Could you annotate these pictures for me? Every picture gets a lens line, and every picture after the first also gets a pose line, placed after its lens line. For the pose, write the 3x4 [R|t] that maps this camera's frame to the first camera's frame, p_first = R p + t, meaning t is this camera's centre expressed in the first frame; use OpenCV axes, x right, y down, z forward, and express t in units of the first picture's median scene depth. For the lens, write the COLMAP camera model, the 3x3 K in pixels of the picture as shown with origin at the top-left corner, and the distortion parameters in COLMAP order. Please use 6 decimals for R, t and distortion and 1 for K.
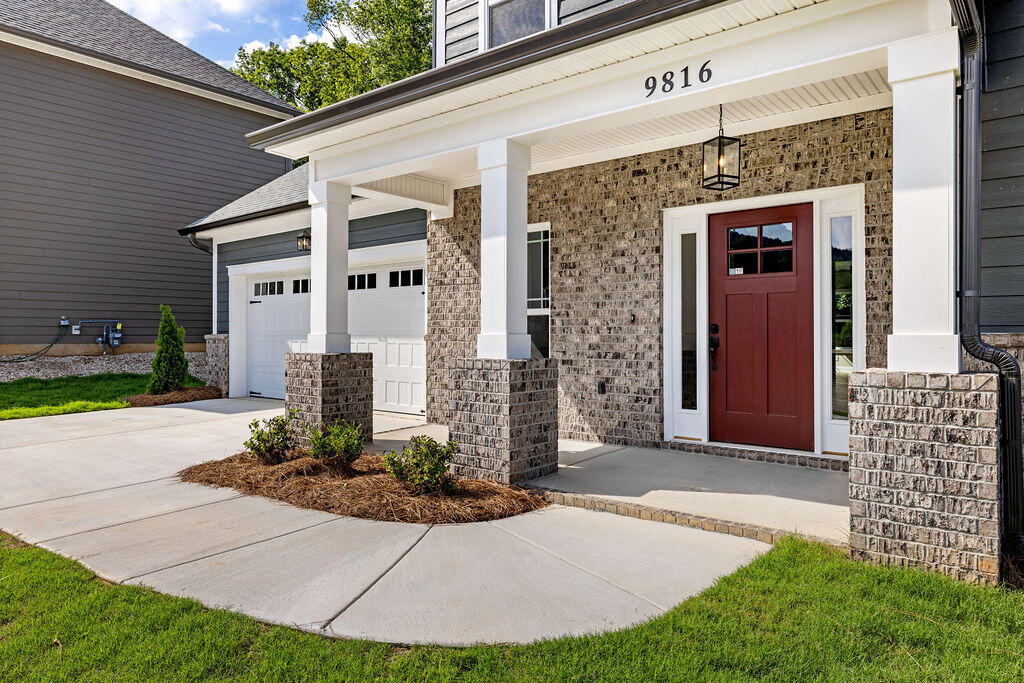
lens RADIAL K [[674.8, 0, 512.1], [0, 674.8, 315.7], [0, 0, 1]] dist [-0.001620, -0.000504]
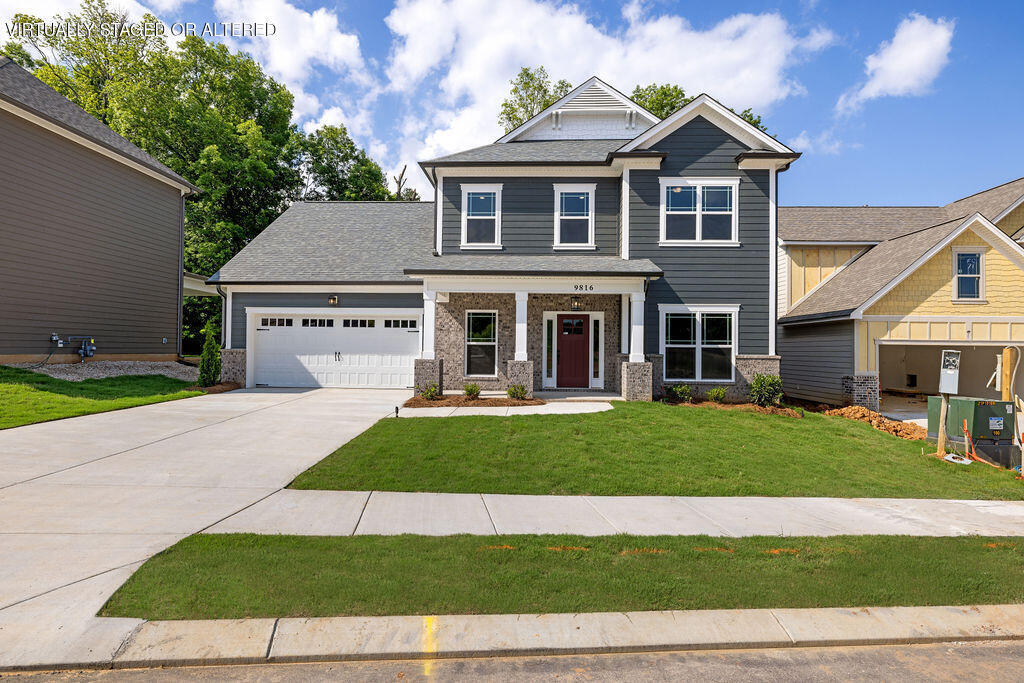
lens RADIAL K [[552.5, 0, 512.0], [0, 552.5, 341.5], [0, 0, 1]] dist [-0.000040, -0.000052]
pose [[0.804359, 0.013739, 0.593985, -1.211050], [-0.028038, 0.999497, 0.014850, -0.049726], [-0.593481, -0.028598, 0.804339, -0.805940]]
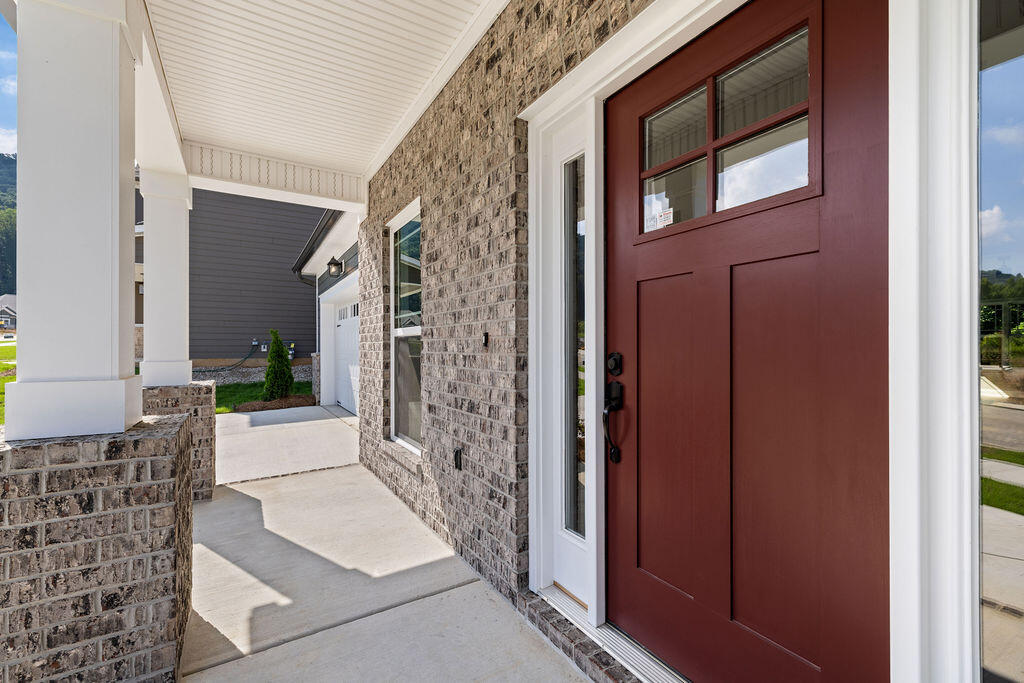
lens RADIAL K [[442.5, 0, 512.0], [0, 442.5, 341.5], [0, 0, 1]] dist [0.002334, 0.000150]
pose [[0.939456, -0.004684, -0.342639, 0.309421], [0.009566, 0.999875, 0.012559, 0.000863], [0.342537, -0.015077, 0.939383, 0.661860]]
